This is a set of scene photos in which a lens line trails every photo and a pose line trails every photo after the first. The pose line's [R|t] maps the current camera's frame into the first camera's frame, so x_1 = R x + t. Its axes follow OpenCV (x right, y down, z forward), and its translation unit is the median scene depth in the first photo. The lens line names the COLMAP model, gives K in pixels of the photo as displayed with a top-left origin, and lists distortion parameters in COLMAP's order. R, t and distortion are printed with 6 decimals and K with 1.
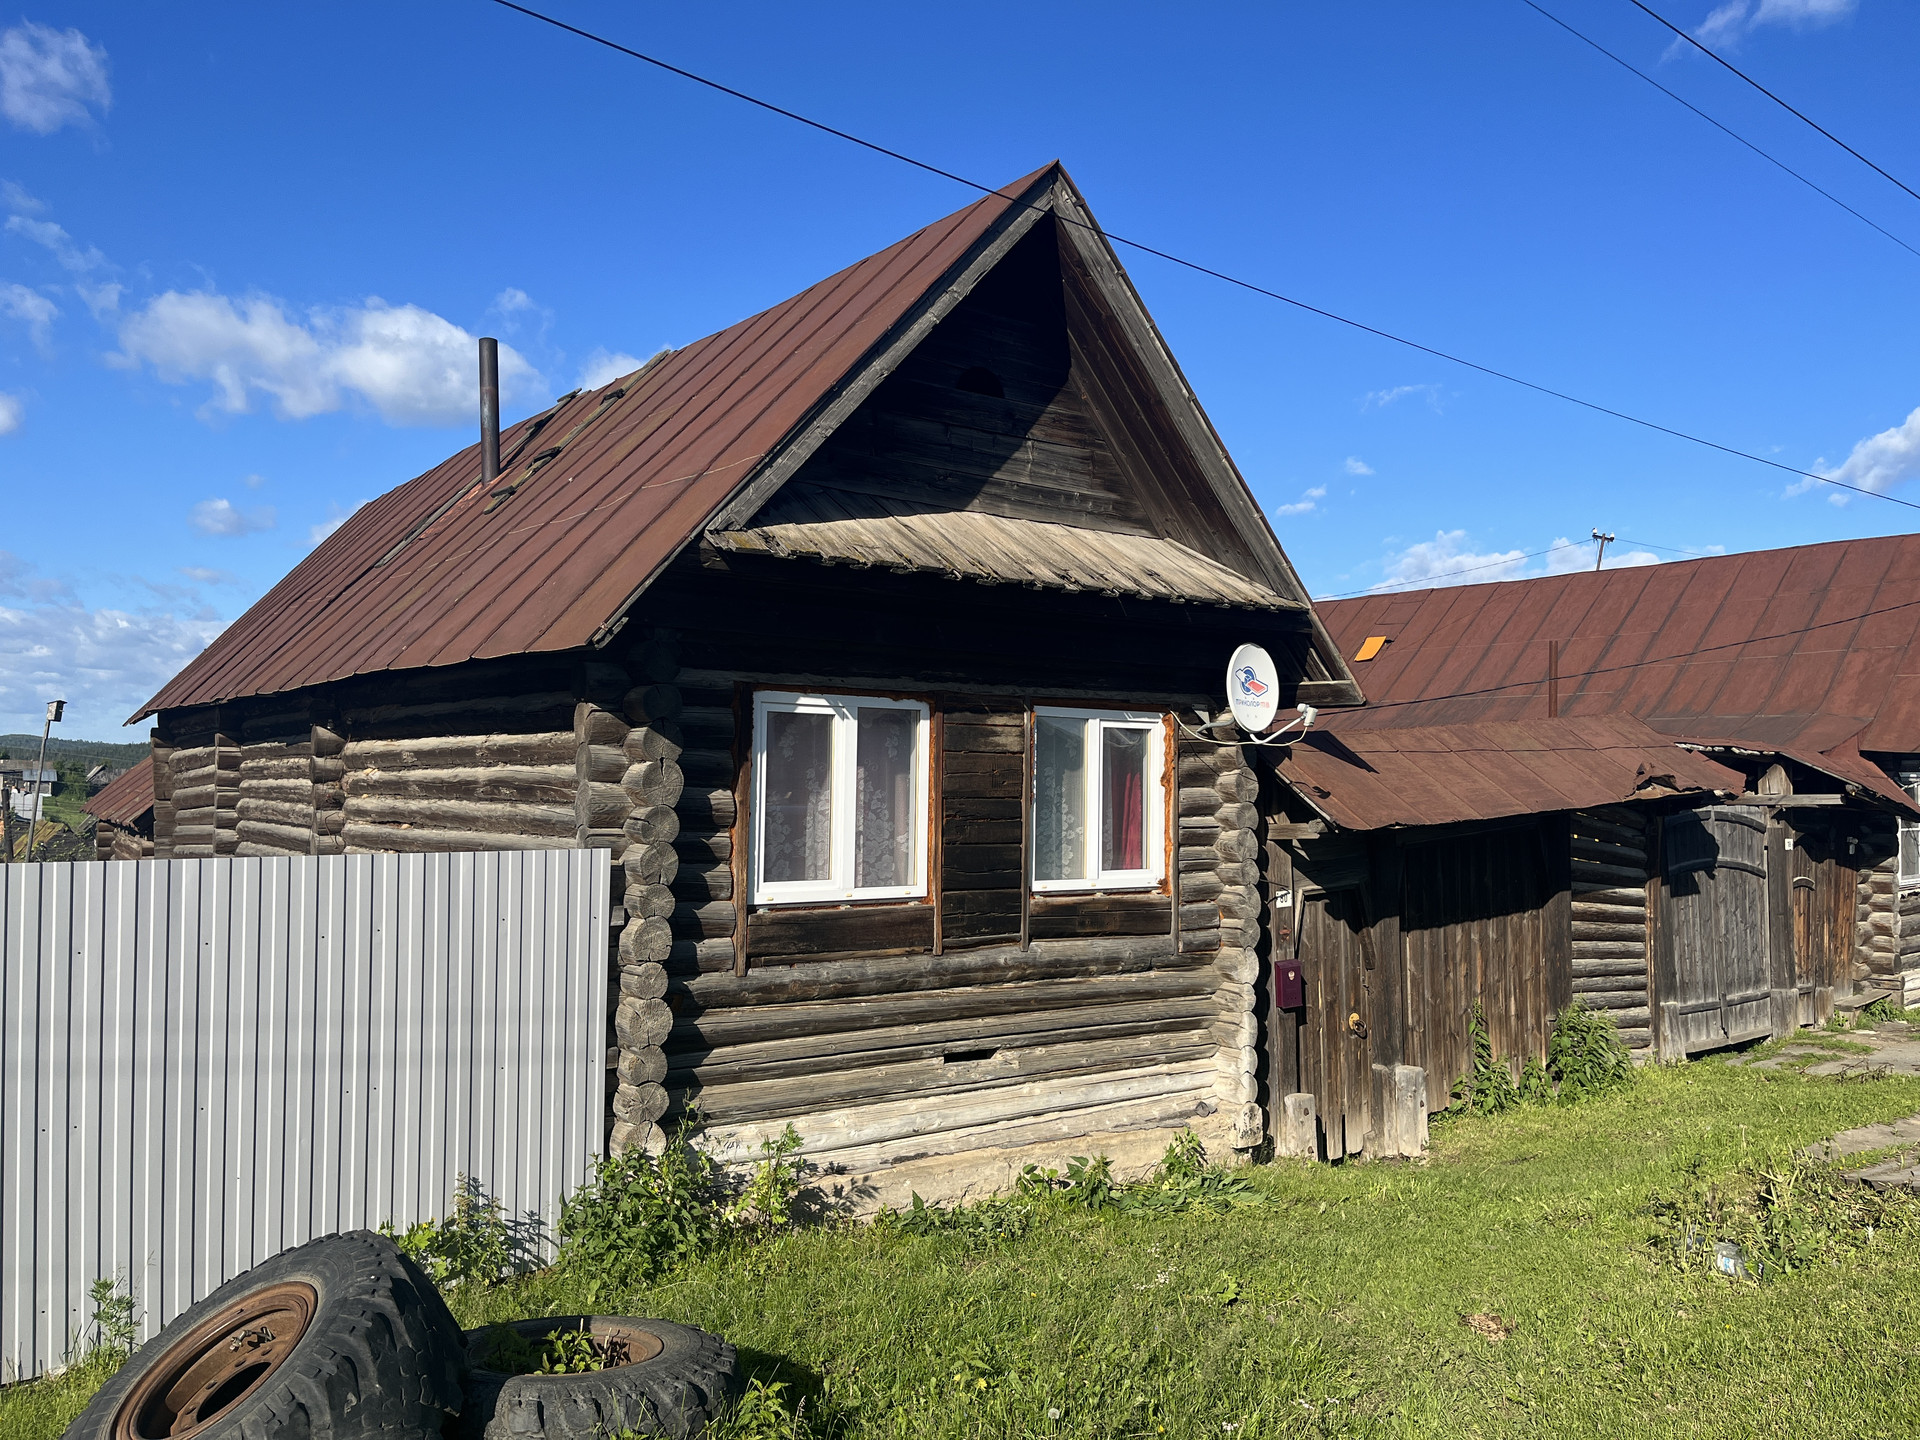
lens RADIAL K [[1451.2, 0, 961.9], [0, 1451.2, 725.6], [0, 0, 1]] dist [0.060106, -0.080111]
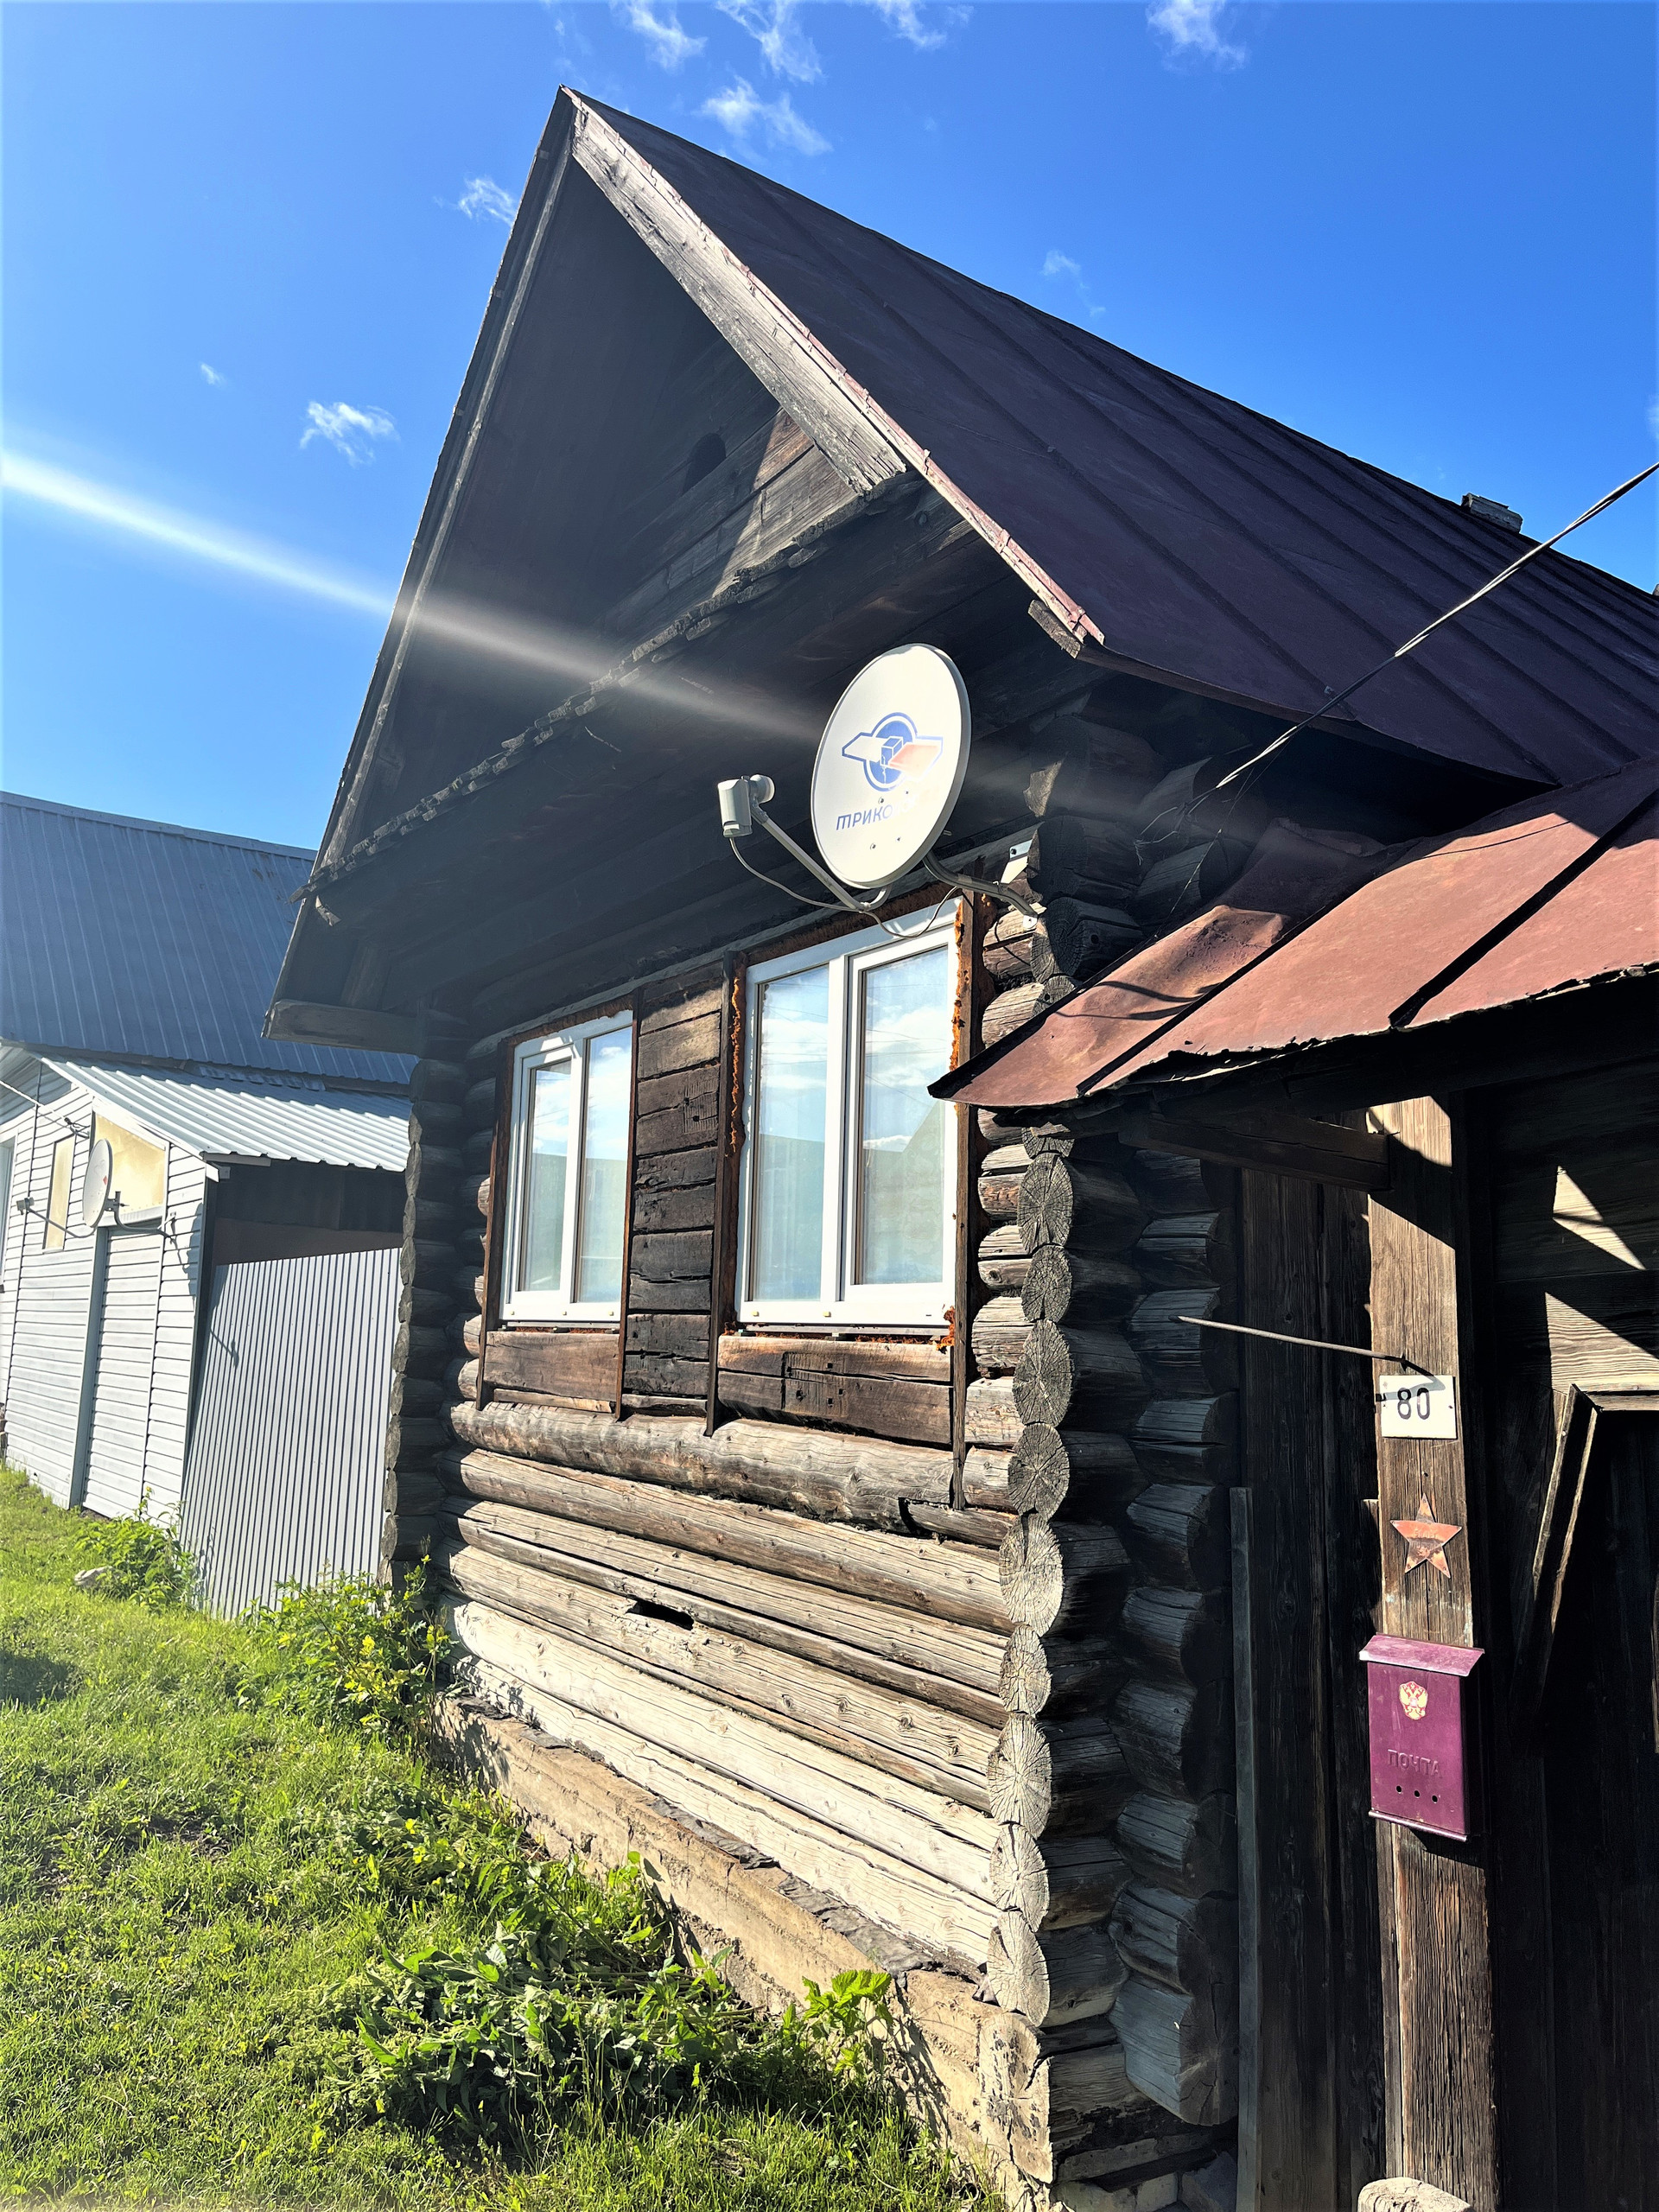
lens RADIAL K [[1671.9, 0, 844.2], [0, 1671.9, 1120.5], [0, 0, 1]] dist [0.060106, -0.080111]
pose [[-0.064361, -0.146901, -0.987055, 0.624951], [0.007896, 0.989000, -0.147705, 0.128446], [0.997895, -0.017300, -0.062493, 1.052695]]
